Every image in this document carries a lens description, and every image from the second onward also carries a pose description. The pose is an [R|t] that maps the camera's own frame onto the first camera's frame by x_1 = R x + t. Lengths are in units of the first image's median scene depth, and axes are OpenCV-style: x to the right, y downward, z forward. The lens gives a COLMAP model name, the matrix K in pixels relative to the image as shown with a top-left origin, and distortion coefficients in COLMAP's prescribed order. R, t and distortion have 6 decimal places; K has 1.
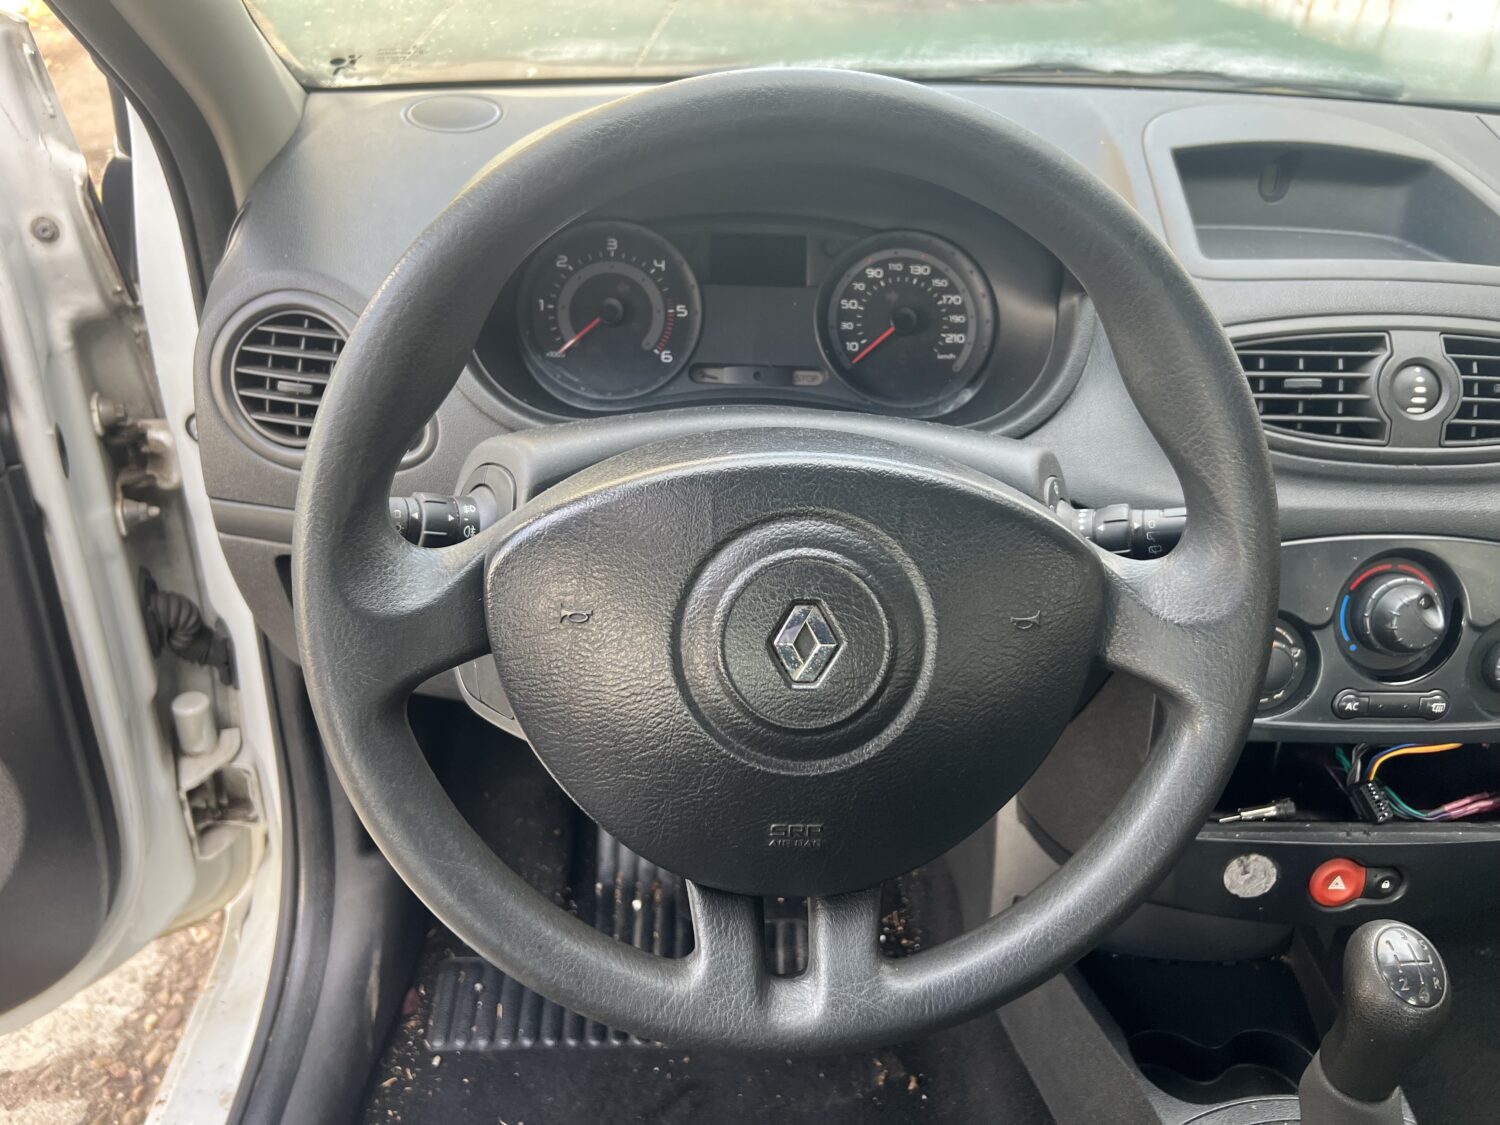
lens RADIAL K [[1132.6, 0, 779.8], [0, 1132.6, 567.7], [0, 0, 1]] dist [0.060072, -0.066359]
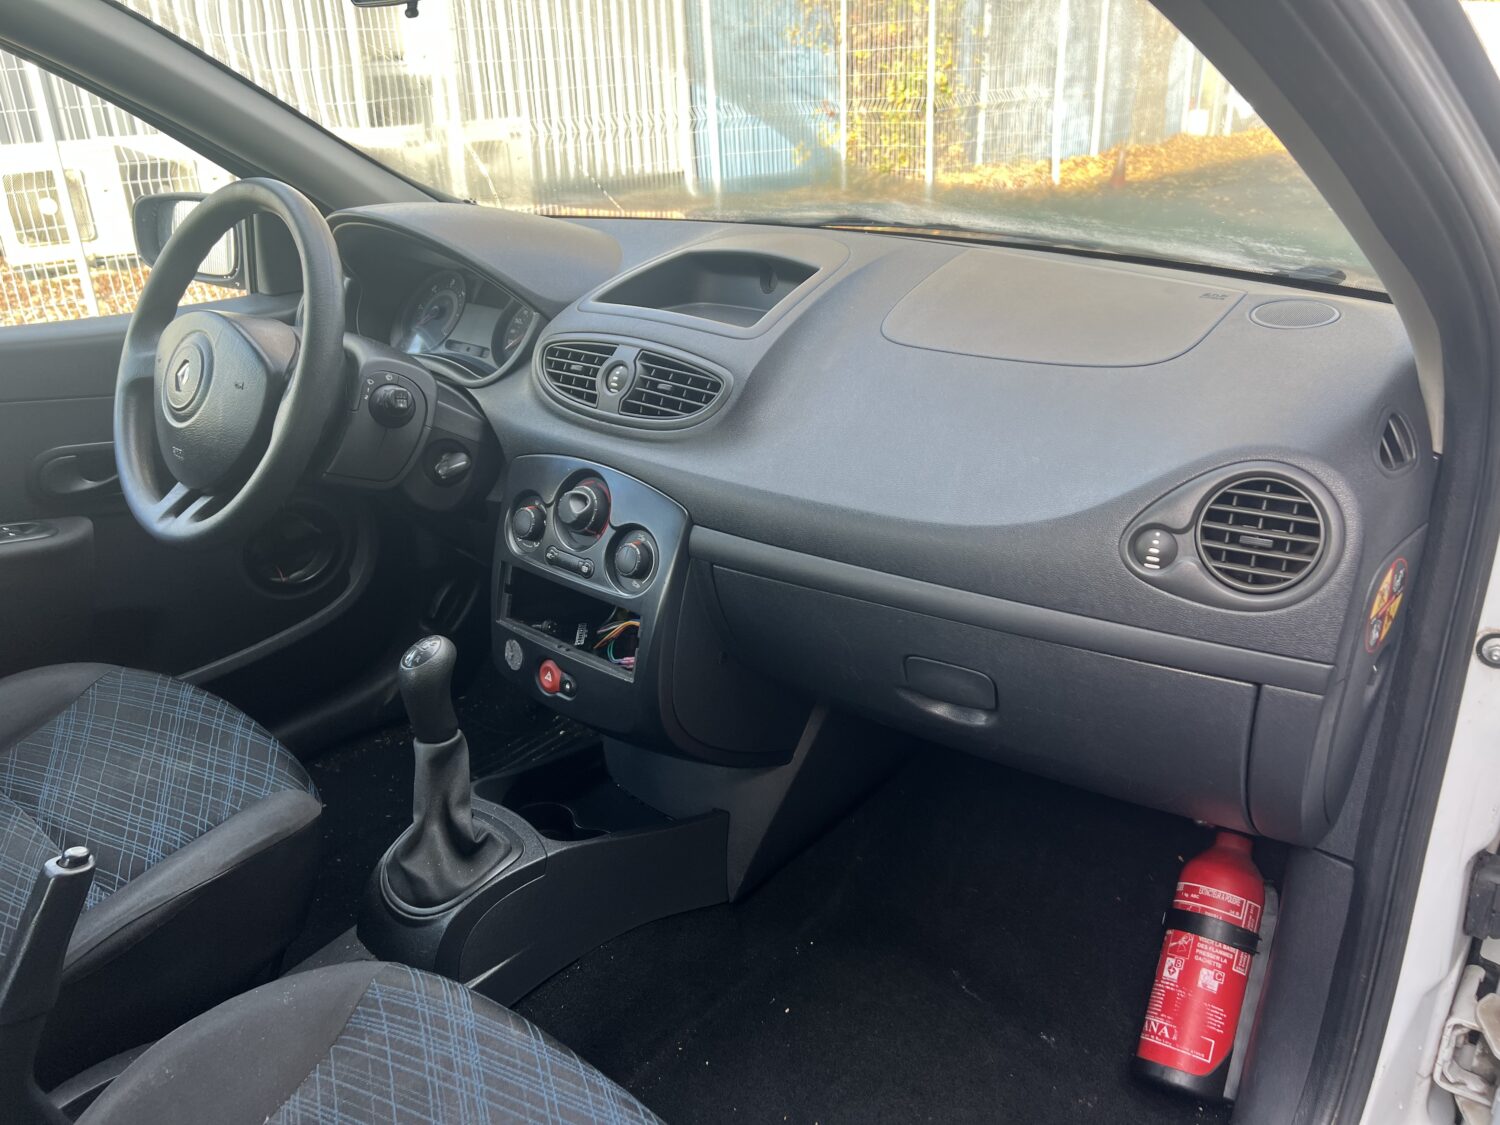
lens RADIAL K [[1132.6, 0, 743.4], [0, 1132.6, 563.6], [0, 0, 1]] dist [0.060072, -0.066359]
pose [[0.707808, 0.217513, -0.672083, 1.730661], [-0.325780, 0.944707, -0.037352, 0.096334], [0.626797, 0.245390, 0.739533, -0.051996]]
